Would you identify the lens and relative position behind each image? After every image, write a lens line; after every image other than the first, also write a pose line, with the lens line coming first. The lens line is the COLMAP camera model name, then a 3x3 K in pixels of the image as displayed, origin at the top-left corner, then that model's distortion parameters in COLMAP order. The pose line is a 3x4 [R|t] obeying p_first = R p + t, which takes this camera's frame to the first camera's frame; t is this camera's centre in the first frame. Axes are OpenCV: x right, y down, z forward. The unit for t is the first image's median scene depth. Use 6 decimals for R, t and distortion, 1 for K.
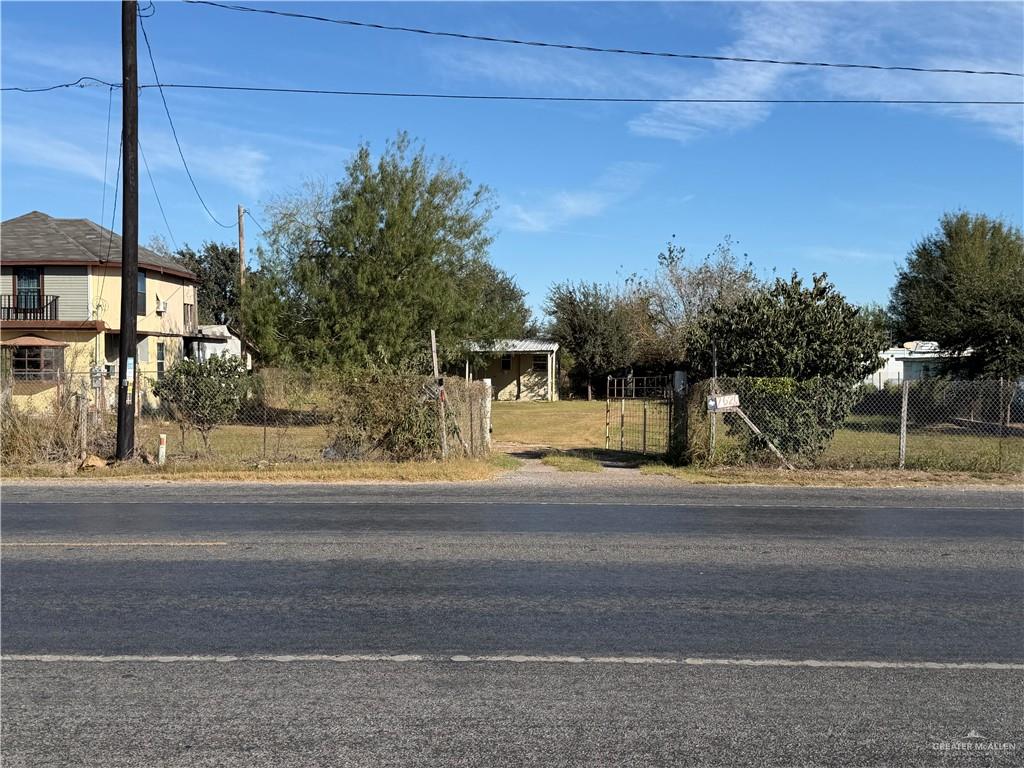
lens RADIAL K [[1183.4, 0, 512.0], [0, 1183.4, 384.0], [0, 0, 1]] dist [0.103592, 0.007276]
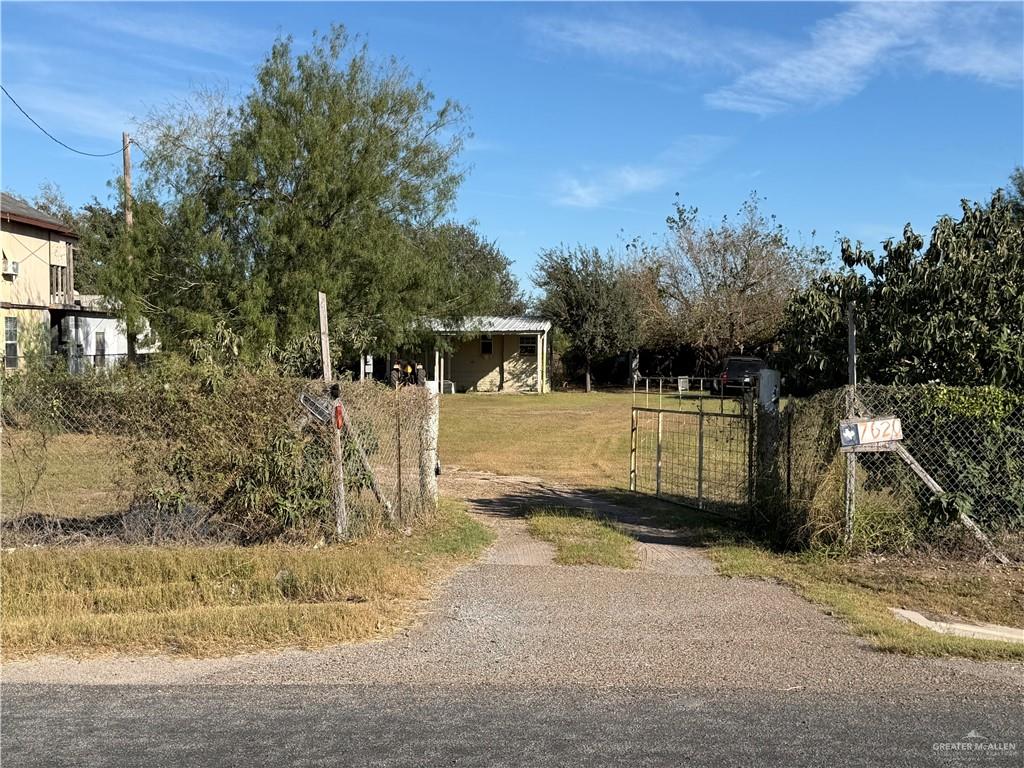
lens RADIAL K [[1231.0, 0, 512.0], [0, 1231.0, 384.0], [0, 0, 1]] dist [0.090009, -0.039938]
pose [[0.999939, 0.005003, 0.009852, 0.006950], [-0.005158, 0.999862, 0.015780, -0.007401], [-0.009772, -0.015830, 0.999827, 0.238671]]
